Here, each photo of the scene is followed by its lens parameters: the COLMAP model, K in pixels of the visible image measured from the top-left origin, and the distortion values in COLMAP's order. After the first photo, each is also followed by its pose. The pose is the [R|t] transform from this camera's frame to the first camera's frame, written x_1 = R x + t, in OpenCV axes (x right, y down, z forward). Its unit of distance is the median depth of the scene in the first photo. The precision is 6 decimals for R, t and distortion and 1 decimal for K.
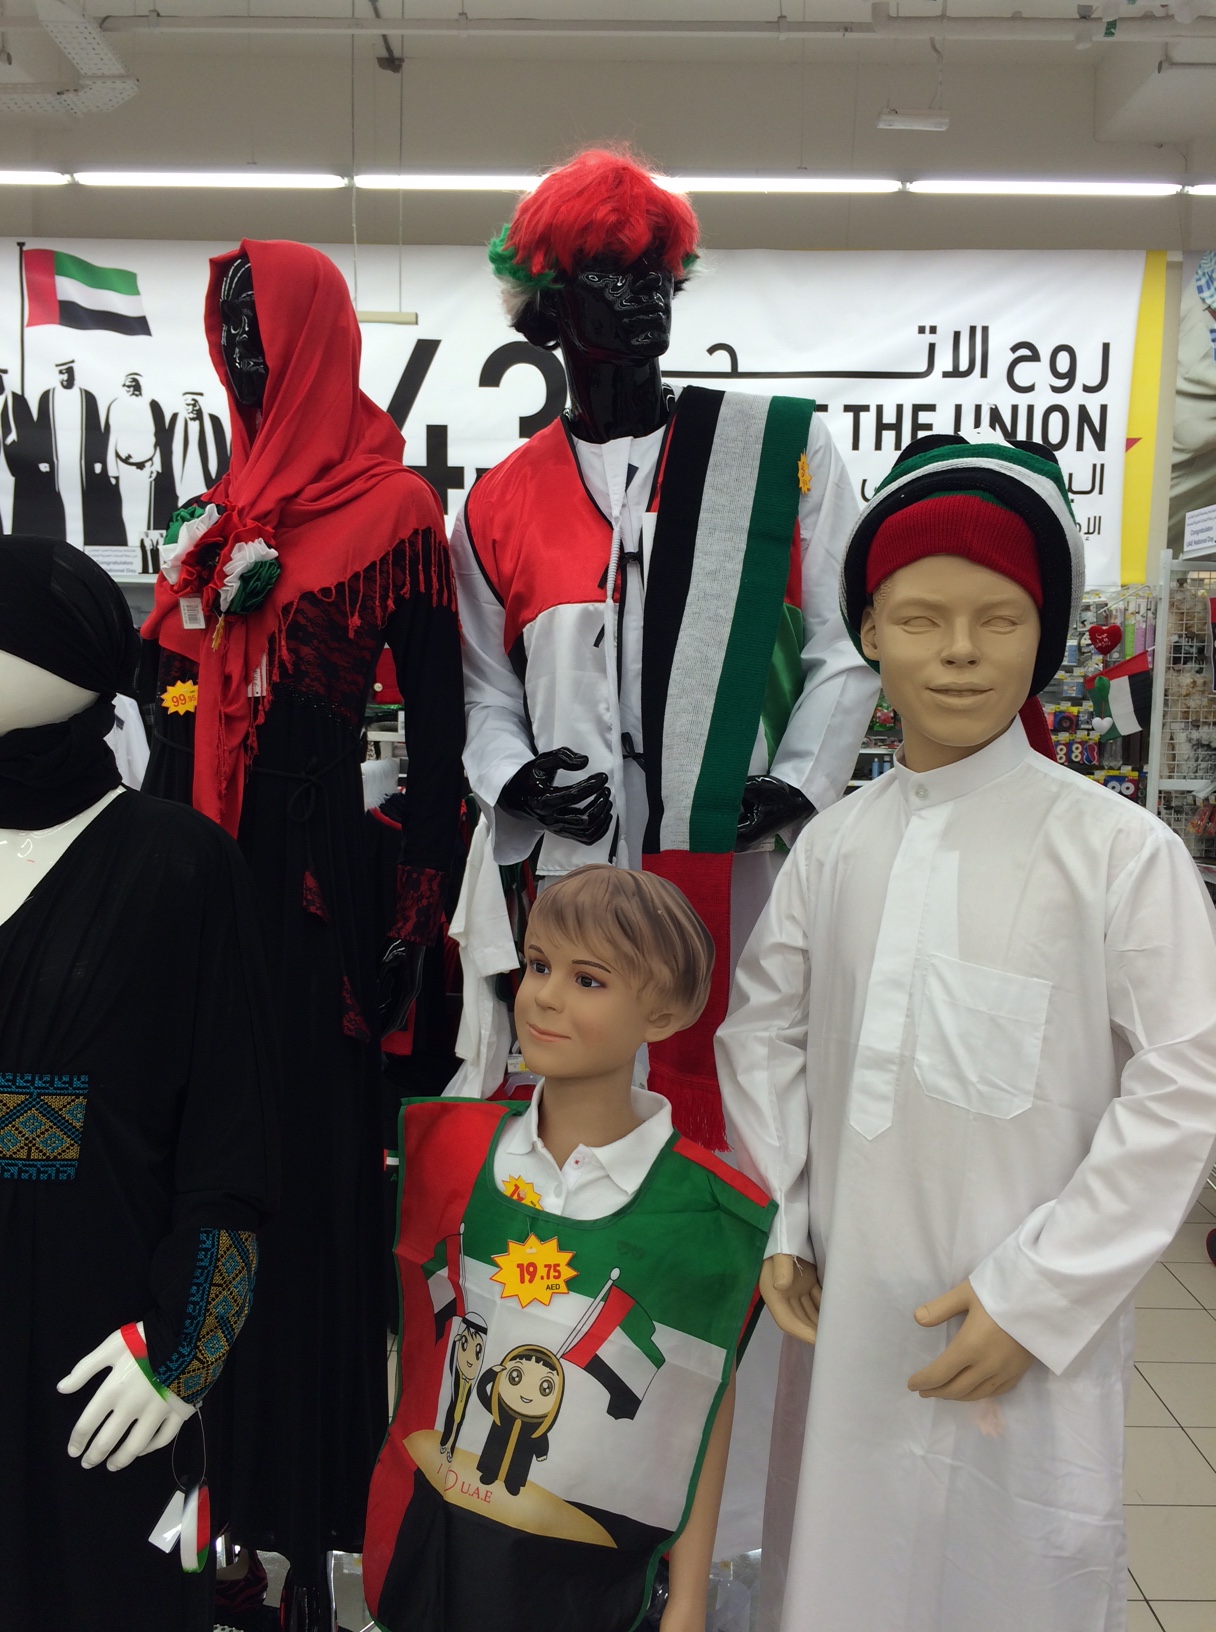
lens RADIAL K [[1377.0, 0, 608.0], [0, 1377.0, 816.0], [0, 0, 1]] dist [0.050645, 0.001077]
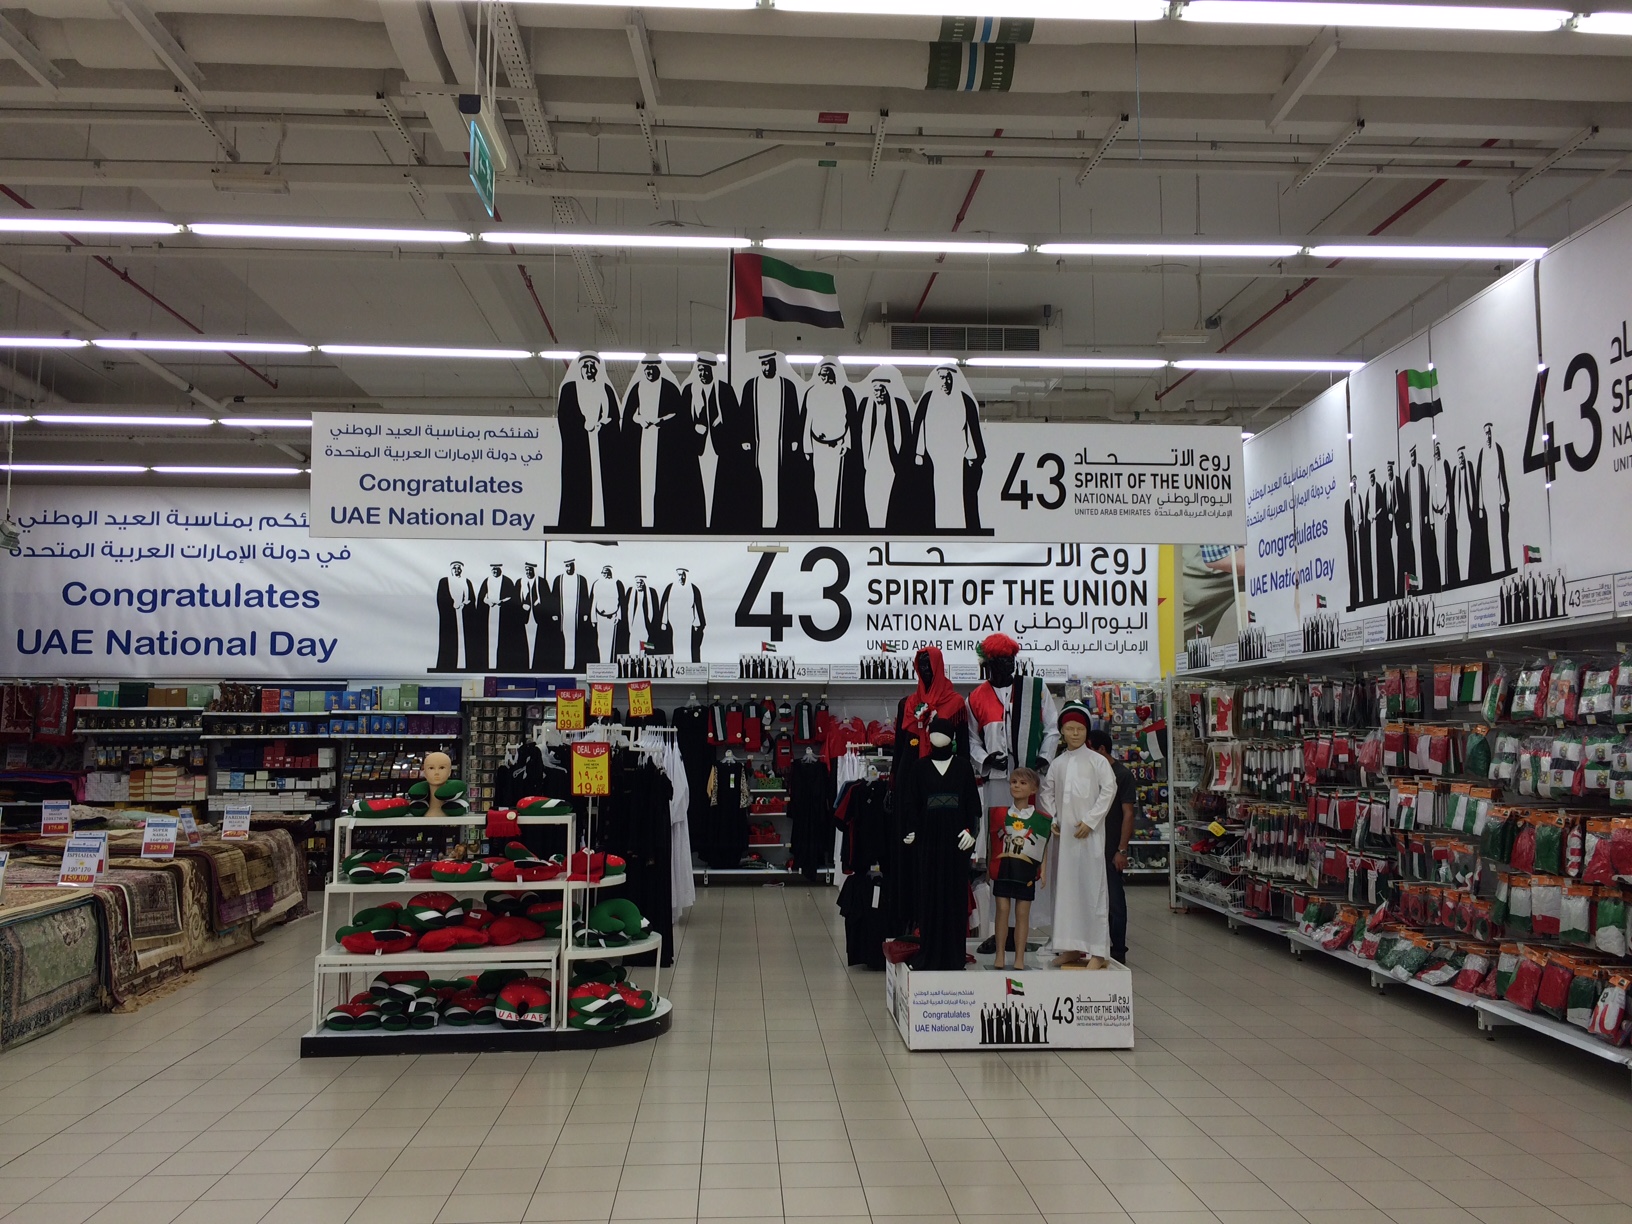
lens RADIAL K [[1377.0, 0, 816.0], [0, 1377.0, 612.0], [0, 0, 1]] dist [0.050645, 0.001077]
pose [[0.997917, -0.005047, 0.064306, -0.191079], [0.016724, 0.983089, -0.182361, 0.067171], [-0.062298, 0.183057, 0.981126, -0.747631]]
